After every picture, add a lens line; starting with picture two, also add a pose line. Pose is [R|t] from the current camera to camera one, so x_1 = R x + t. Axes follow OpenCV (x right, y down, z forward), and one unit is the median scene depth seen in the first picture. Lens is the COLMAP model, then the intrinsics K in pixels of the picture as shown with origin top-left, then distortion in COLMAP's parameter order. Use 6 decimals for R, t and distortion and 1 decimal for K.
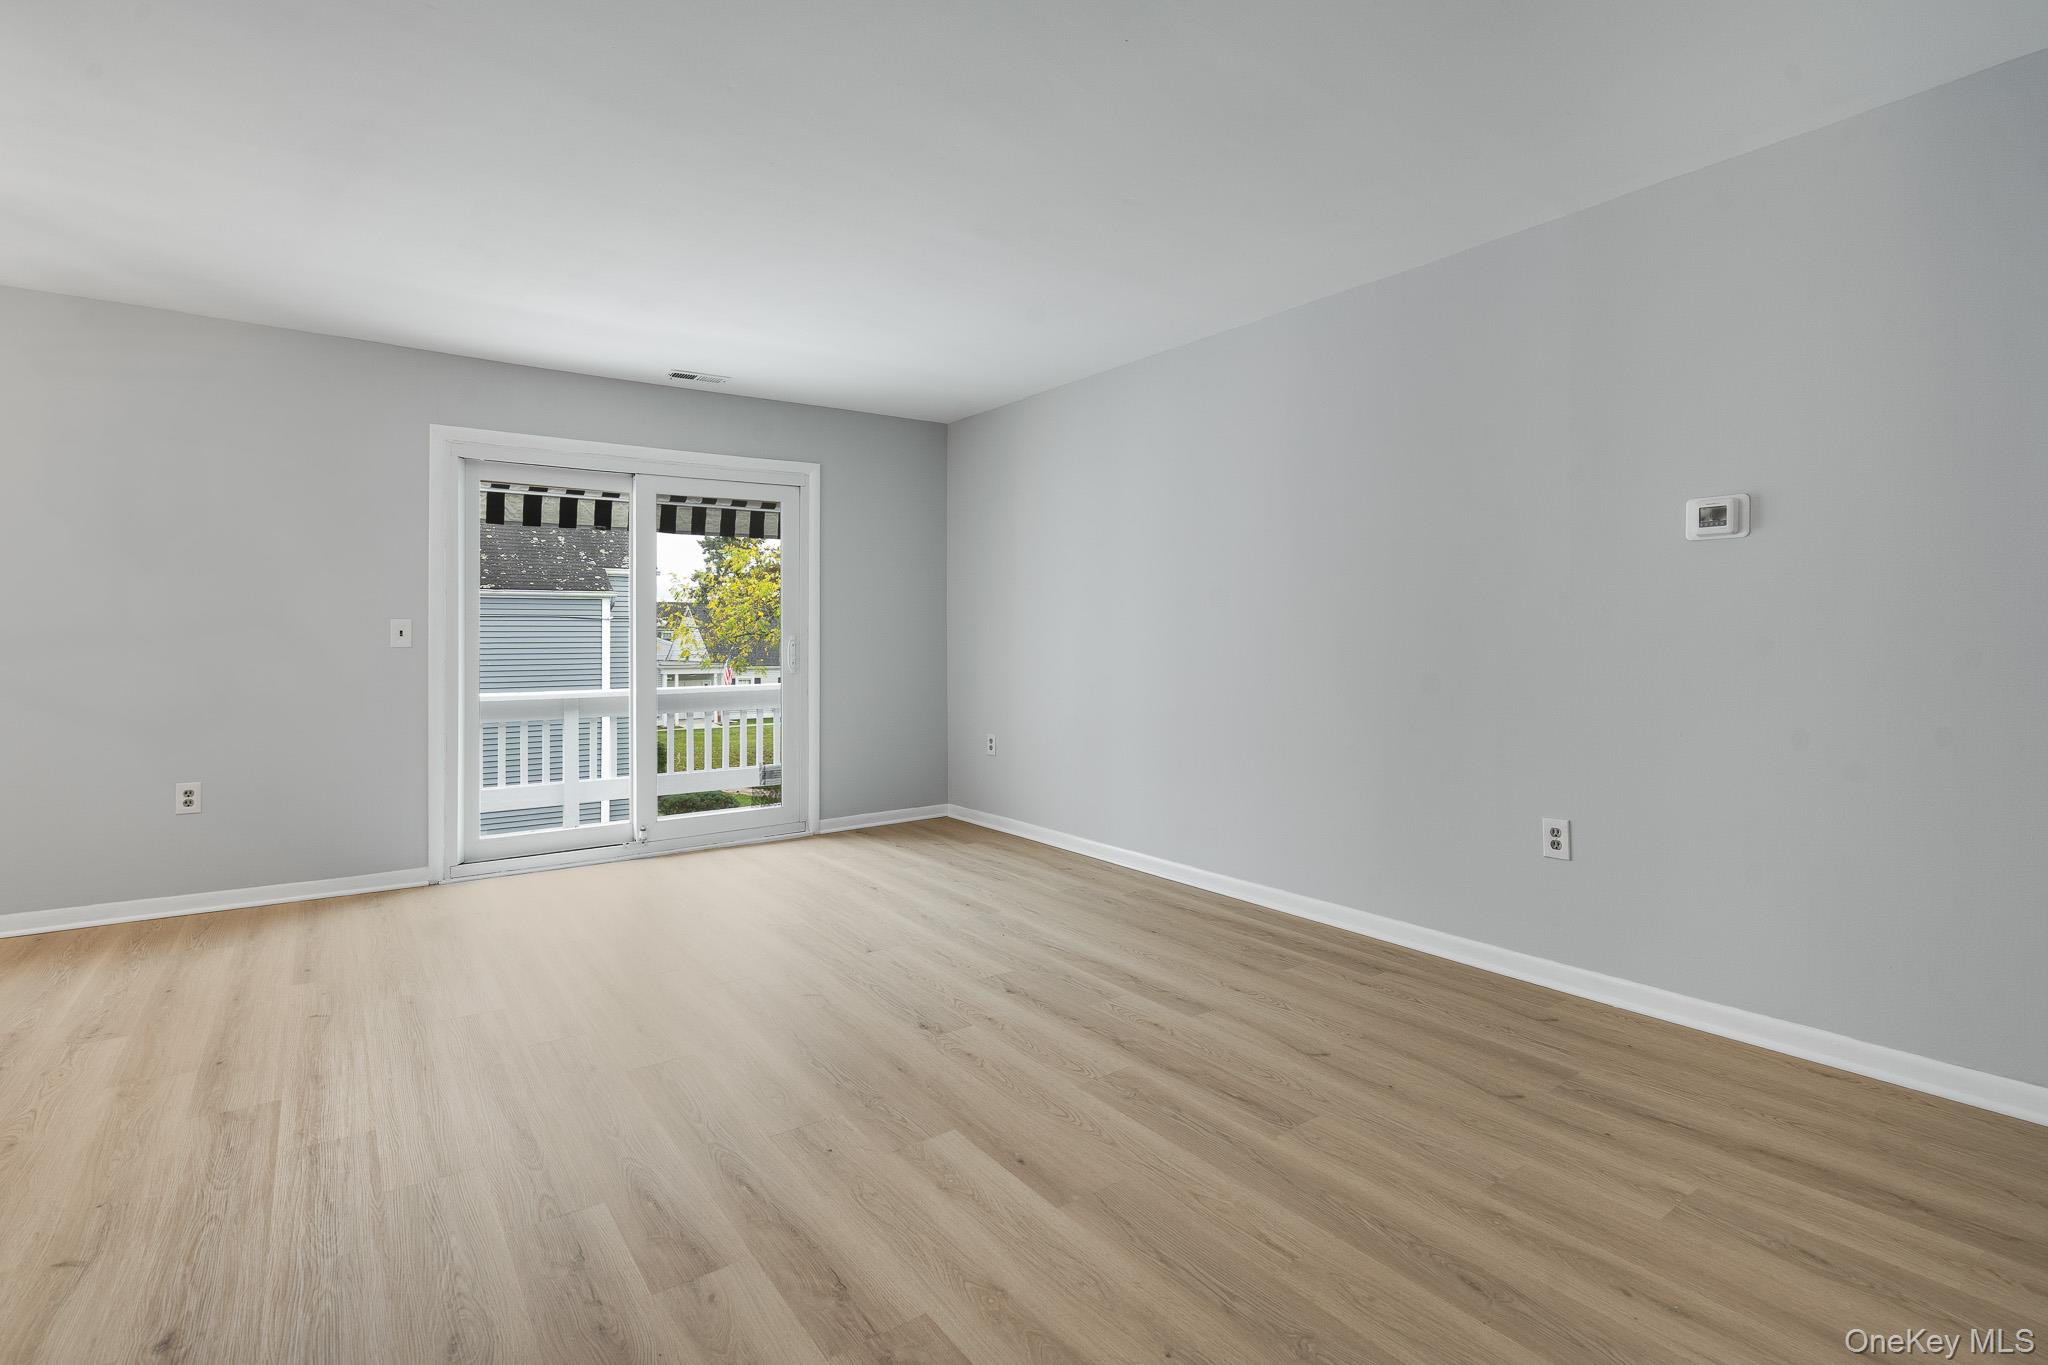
lens RADIAL K [[955.4, 0, 991.3], [0, 955.4, 636.0], [0, 0, 1]] dist [0.000351, 0.000792]
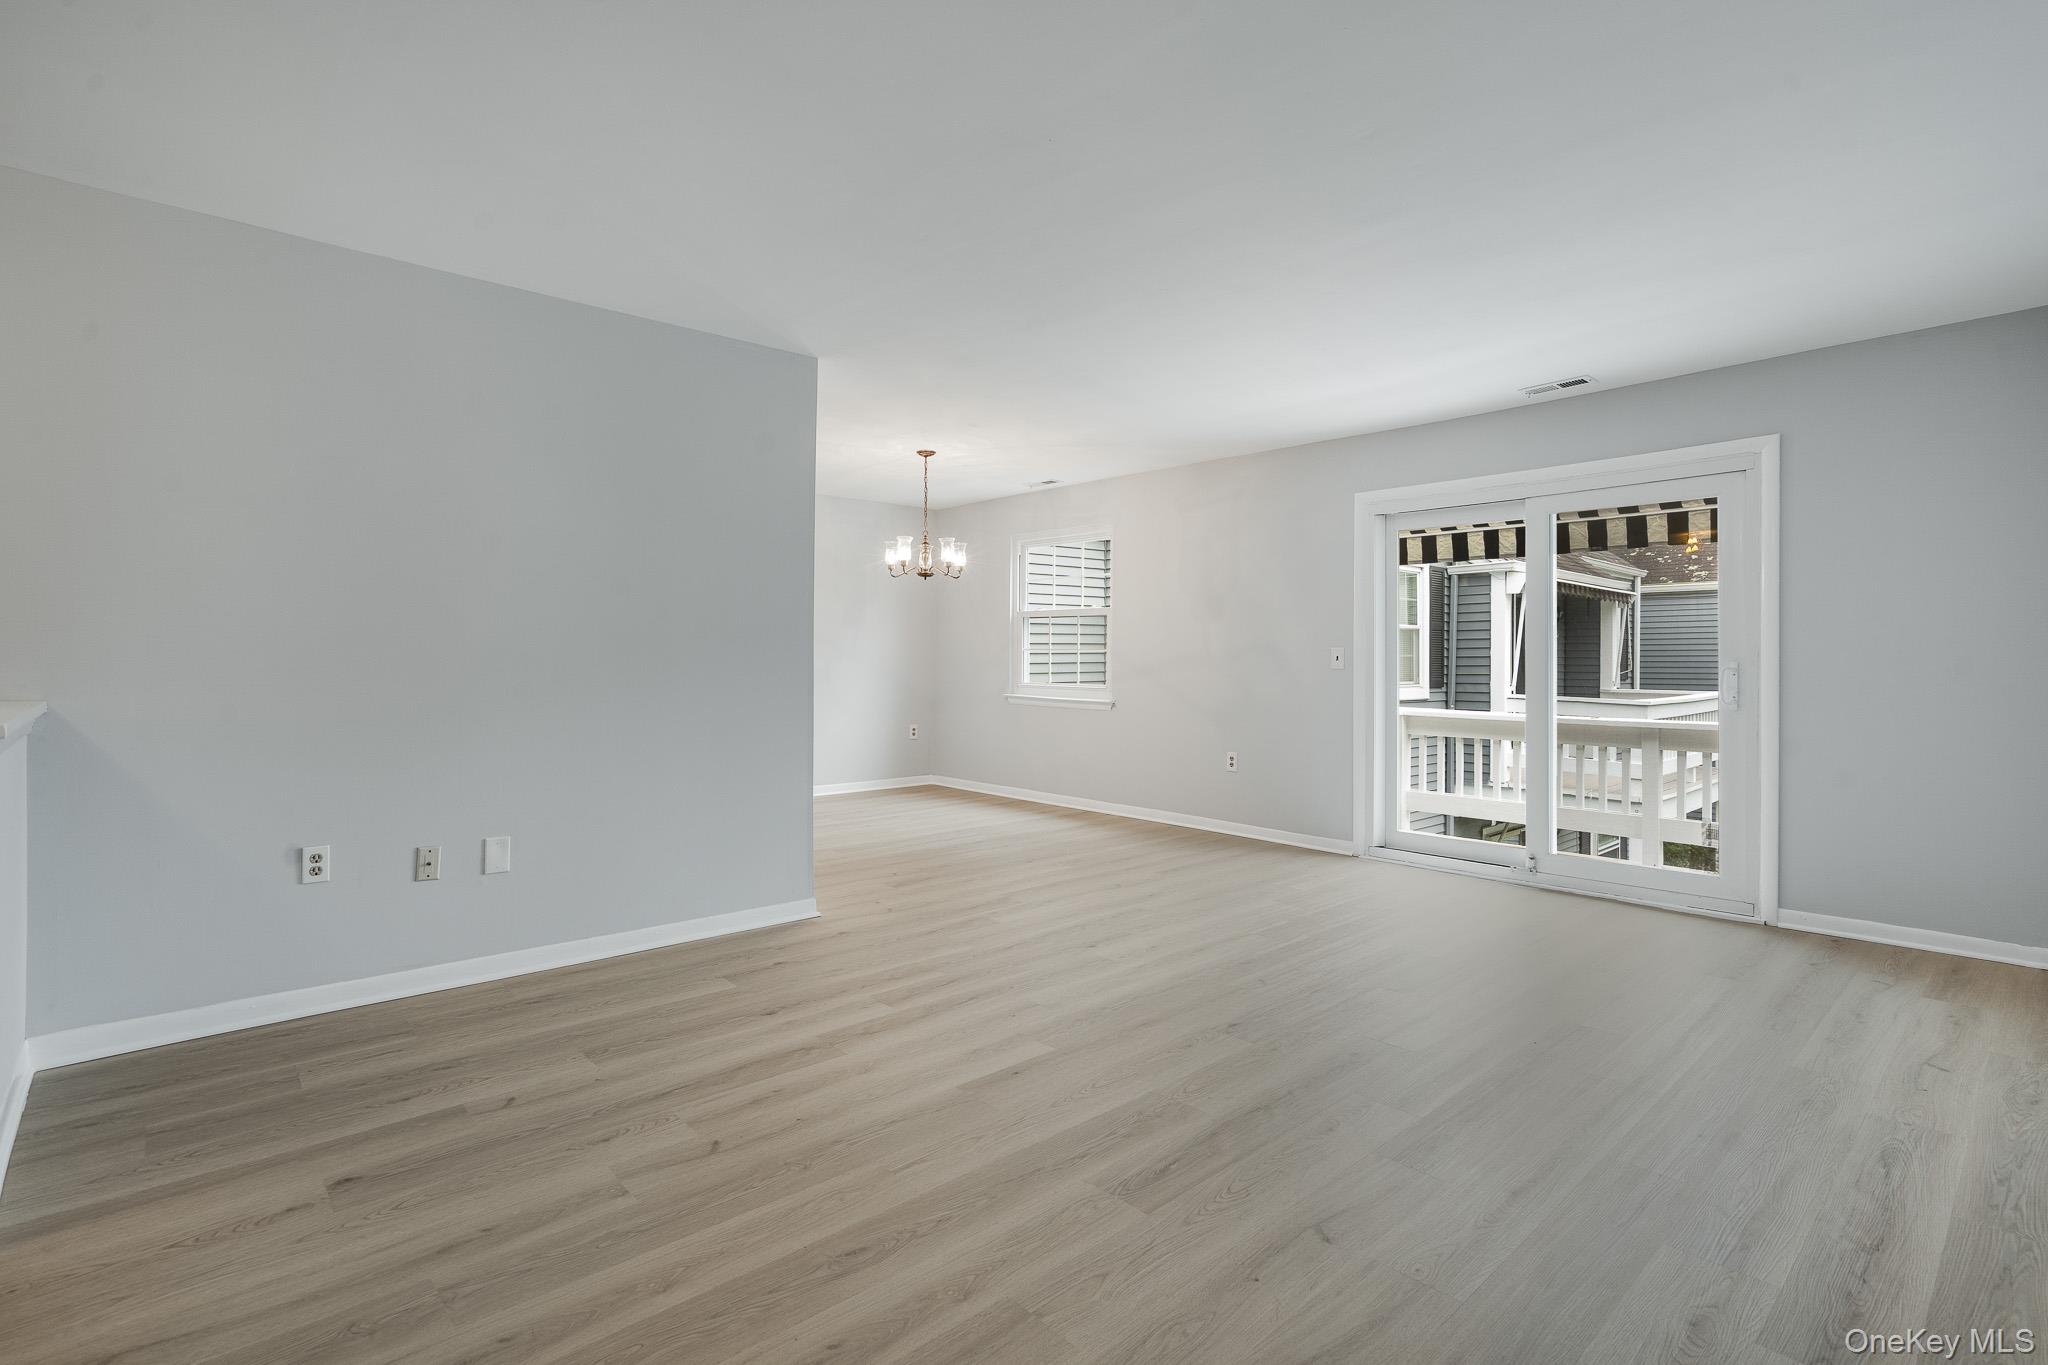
lens RADIAL K [[950.7, 0, 1018.6], [0, 950.7, 670.6], [0, 0, 1]] dist [-0.012482, 0.000363]
pose [[0.127361, 0.014572, -0.991749, 1.035588], [-0.003800, 0.999892, 0.014204, -0.004688], [0.991849, 0.001960, 0.127403, 0.680043]]
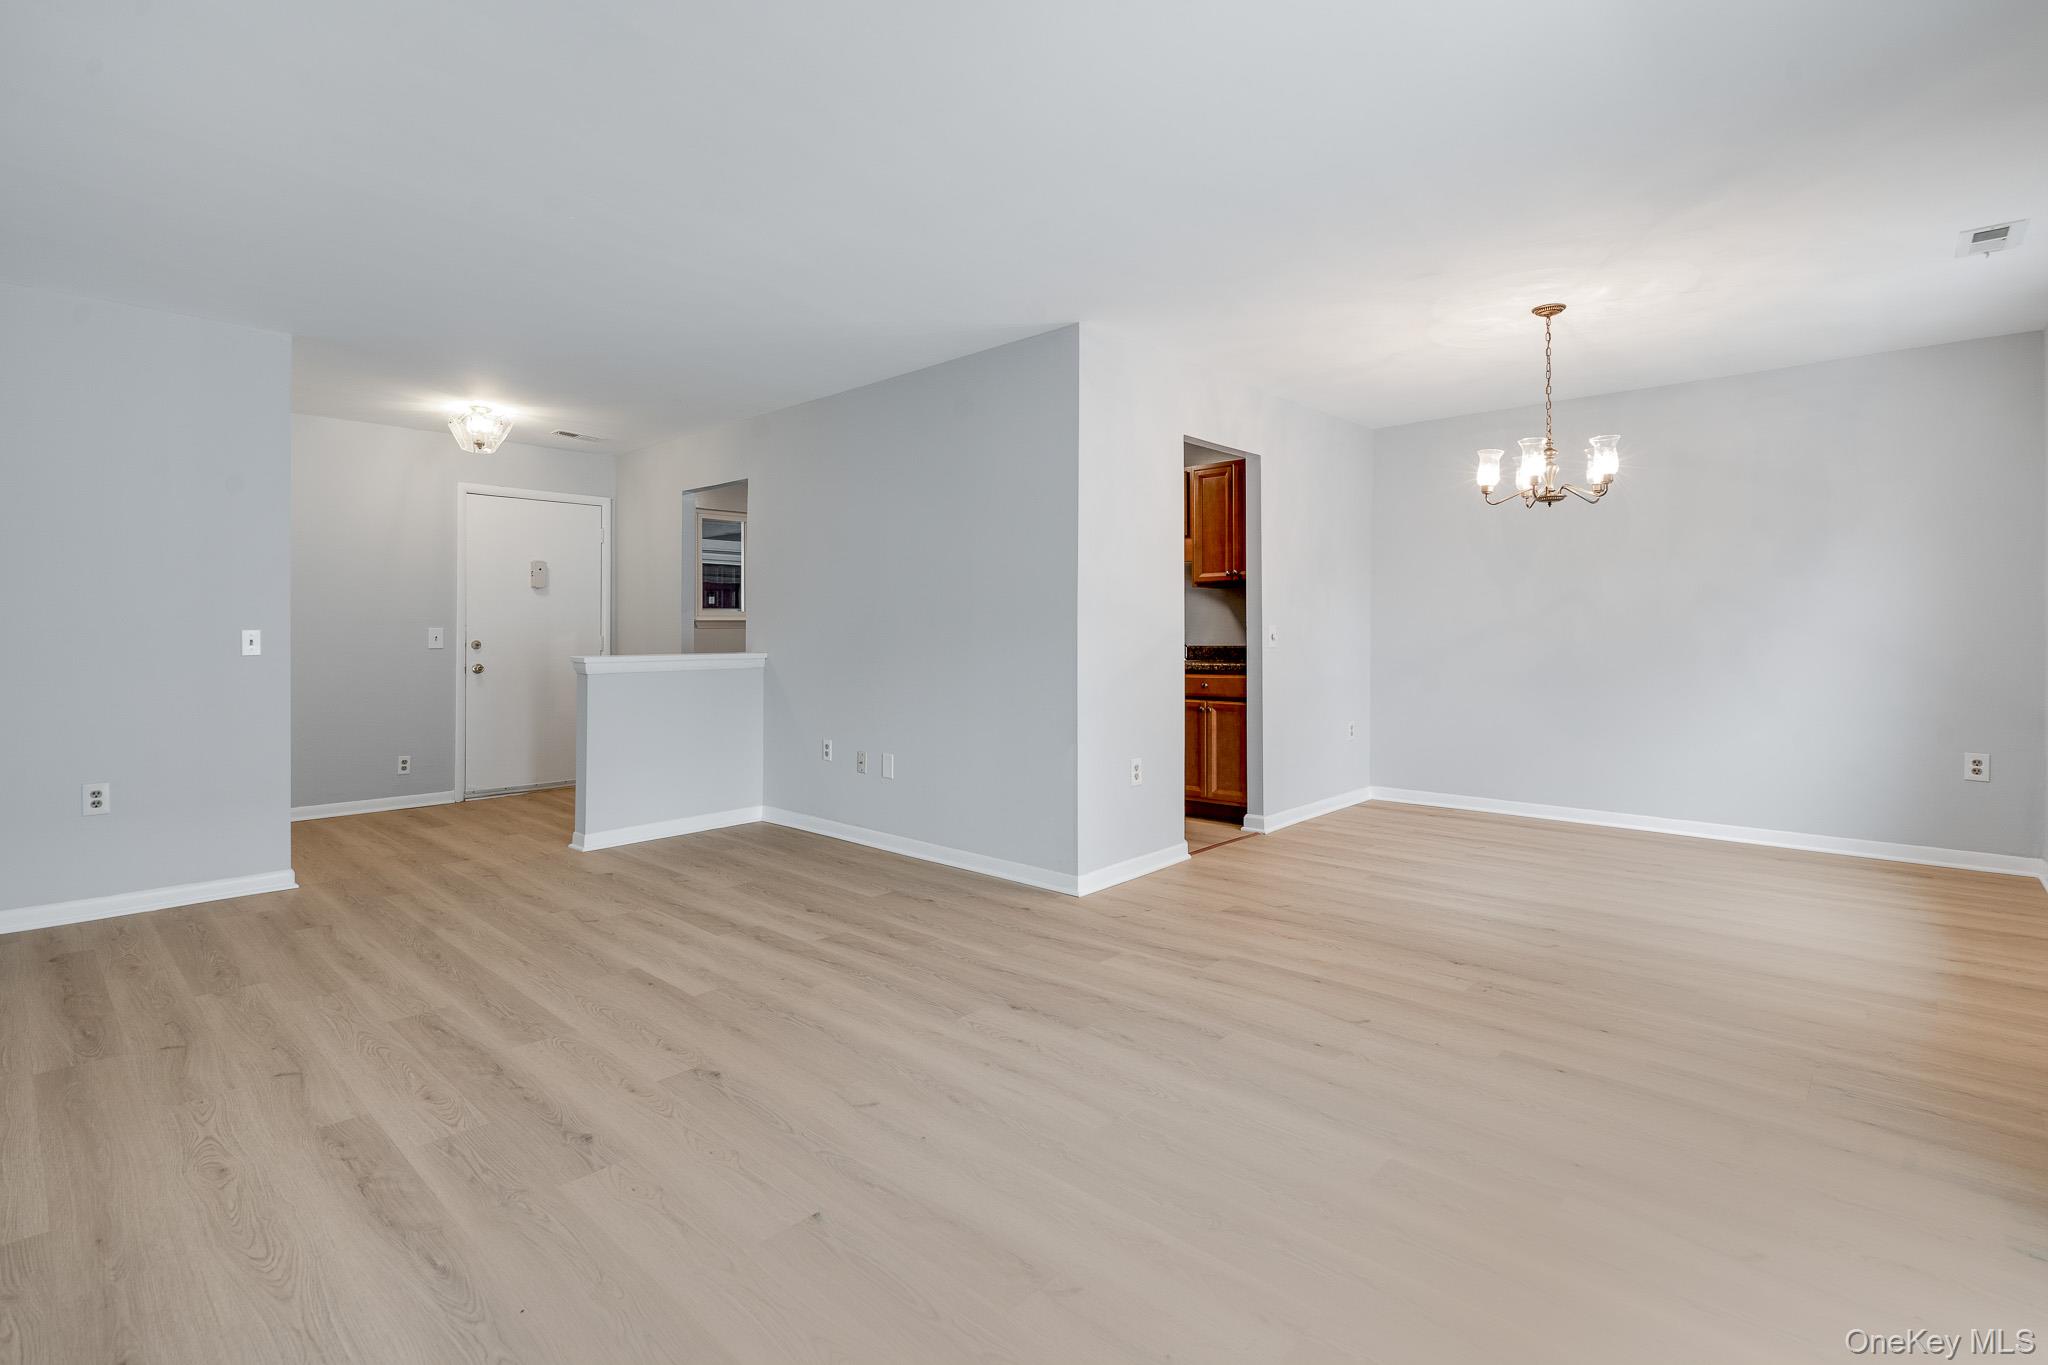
lens RADIAL K [[978.8, 0, 997.9], [0, 978.8, 629.2], [0, 0, 1]] dist [0.000391, 0.000661]
pose [[-0.980284, 0.005471, -0.197519, -0.164553], [0.006129, 0.999978, -0.002724, -0.000531], [0.197500, -0.003881, -0.980295, 2.119438]]
